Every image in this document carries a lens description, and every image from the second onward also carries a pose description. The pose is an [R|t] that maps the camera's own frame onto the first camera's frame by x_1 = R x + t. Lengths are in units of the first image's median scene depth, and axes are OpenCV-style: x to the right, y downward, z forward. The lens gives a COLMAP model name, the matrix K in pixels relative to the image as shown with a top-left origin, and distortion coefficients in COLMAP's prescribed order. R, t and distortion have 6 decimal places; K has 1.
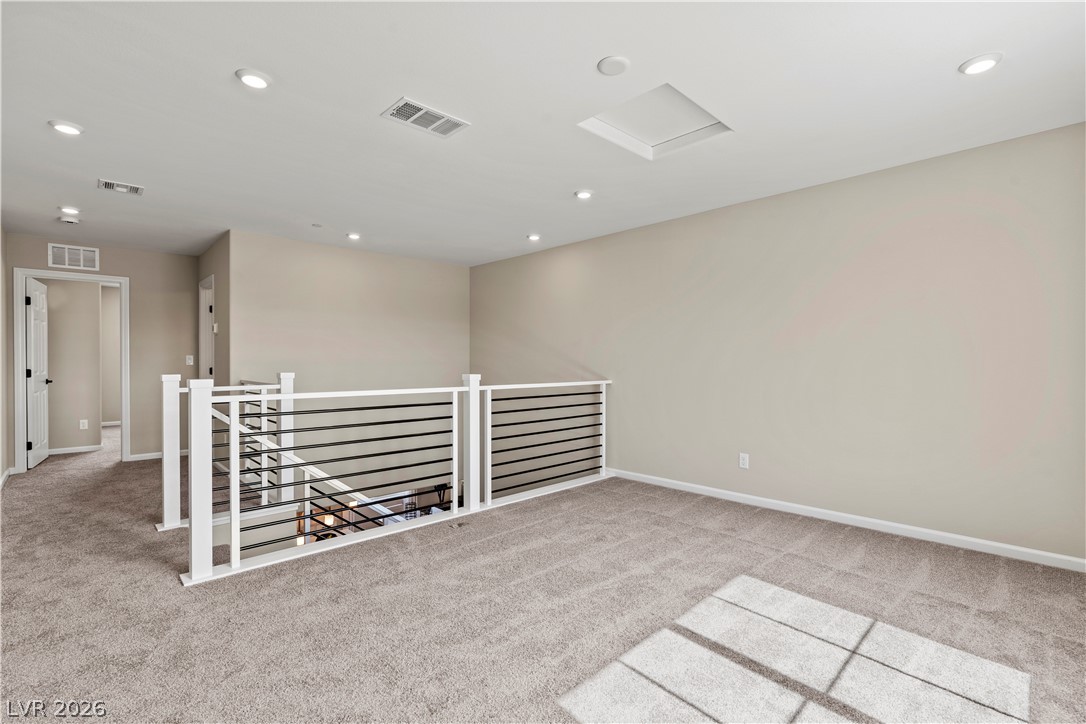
lens RADIAL K [[490.8, 0, 534.7], [0, 490.8, 360.0], [0, 0, 1]] dist [-0.009863, 0.003628]
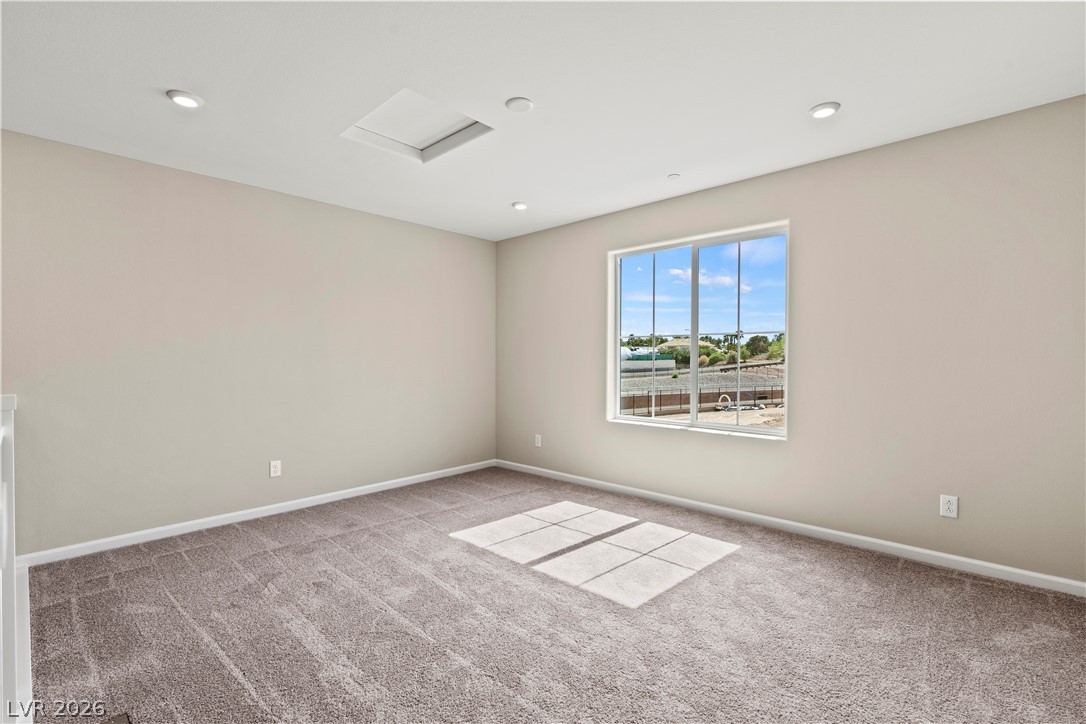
lens RADIAL K [[490.8, 0, 536.1], [0, 490.8, 362.2], [0, 0, 1]] dist [-0.009863, 0.003628]
pose [[-0.060439, 0.001957, 0.998170, -0.581588], [0.003740, 0.999992, -0.001734, 0.005895], [-0.998165, 0.003628, -0.060446, 0.603851]]
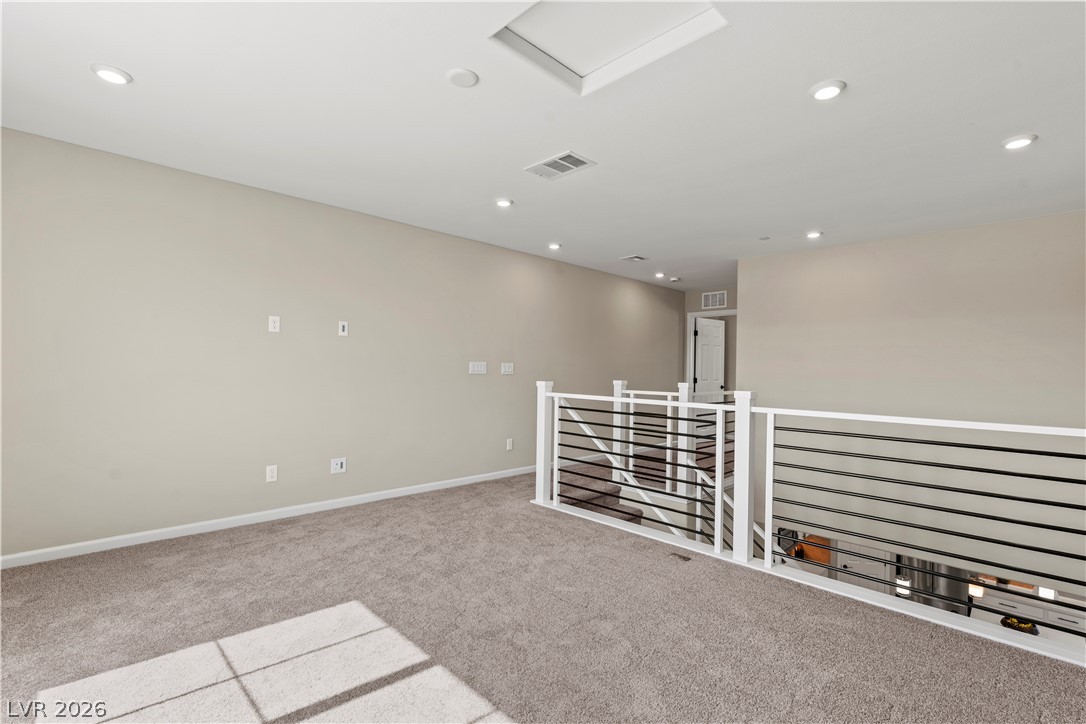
lens RADIAL K [[513.0, 0, 542.1], [0, 513.0, 368.5], [0, 0, 1]] dist [0.000852, 0.000702]
pose [[0.021749, -0.002582, -0.999760, 0.726578], [-0.021977, 0.999754, -0.003060, 0.002035], [0.999522, 0.022039, 0.021687, 0.672445]]
